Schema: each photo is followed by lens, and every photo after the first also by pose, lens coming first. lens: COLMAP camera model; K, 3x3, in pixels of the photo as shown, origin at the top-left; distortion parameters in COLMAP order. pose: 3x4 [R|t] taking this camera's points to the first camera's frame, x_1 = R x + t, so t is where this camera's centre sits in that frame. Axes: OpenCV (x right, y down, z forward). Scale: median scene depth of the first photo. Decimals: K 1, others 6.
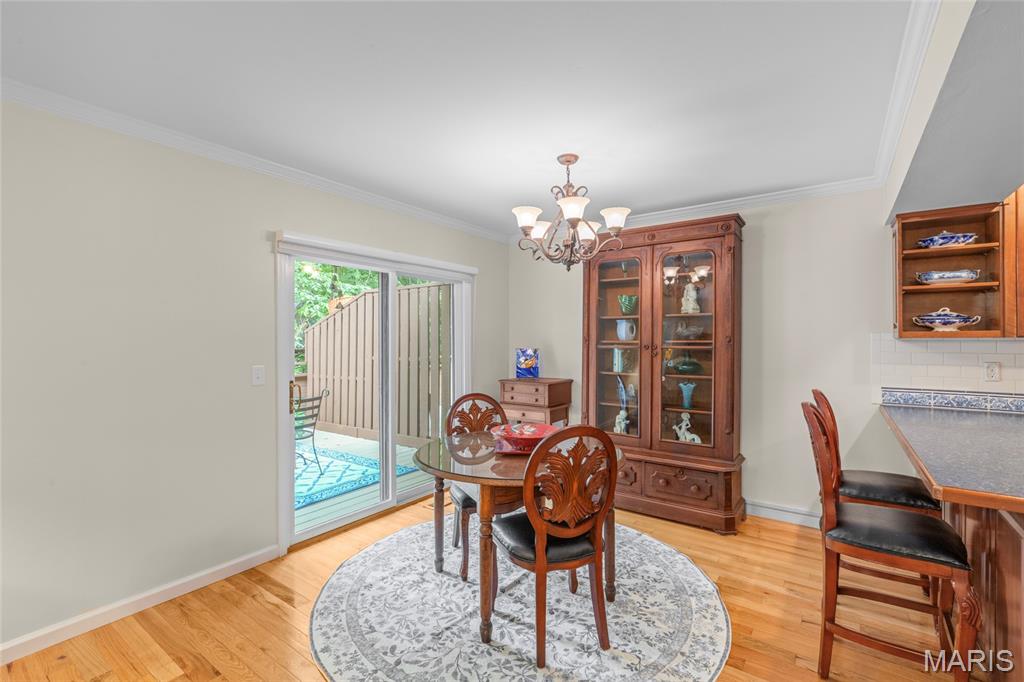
lens RADIAL K [[451.1, 0, 512.0], [0, 451.1, 341.0], [0, 0, 1]] dist [0.004748, 0.000250]
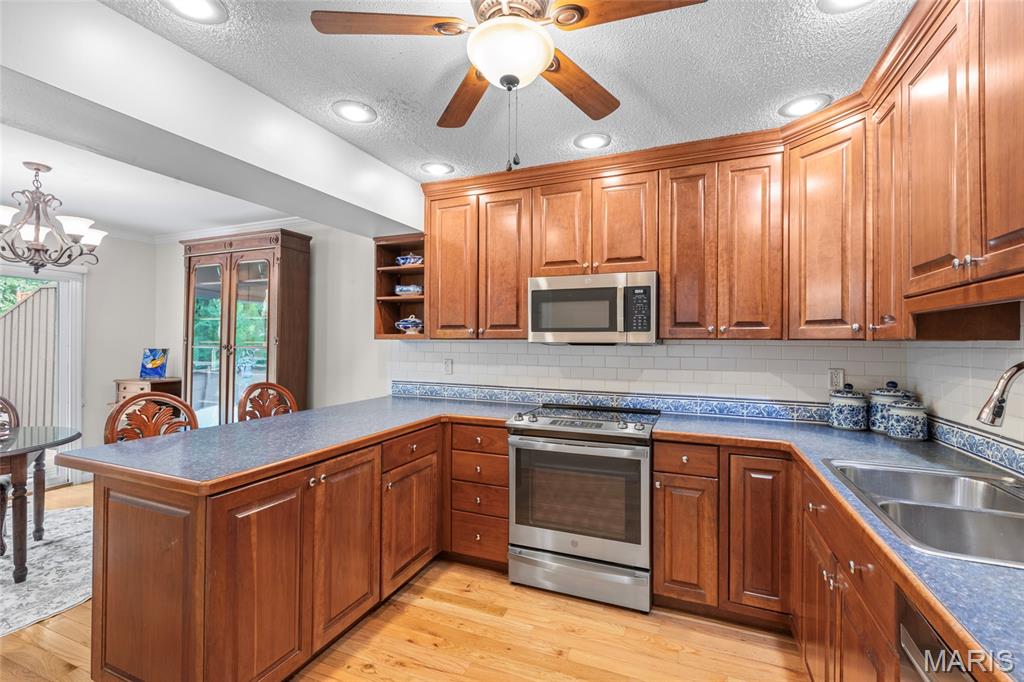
lens RADIAL K [[451.1, 0, 512.0], [0, 451.1, 341.0], [0, 0, 1]] dist [0.004748, 0.000250]
pose [[0.975658, 0.006153, 0.219210, 0.950602], [-0.005085, 0.999972, -0.005436, 0.002066], [-0.219237, 0.004189, 0.975663, -0.263164]]
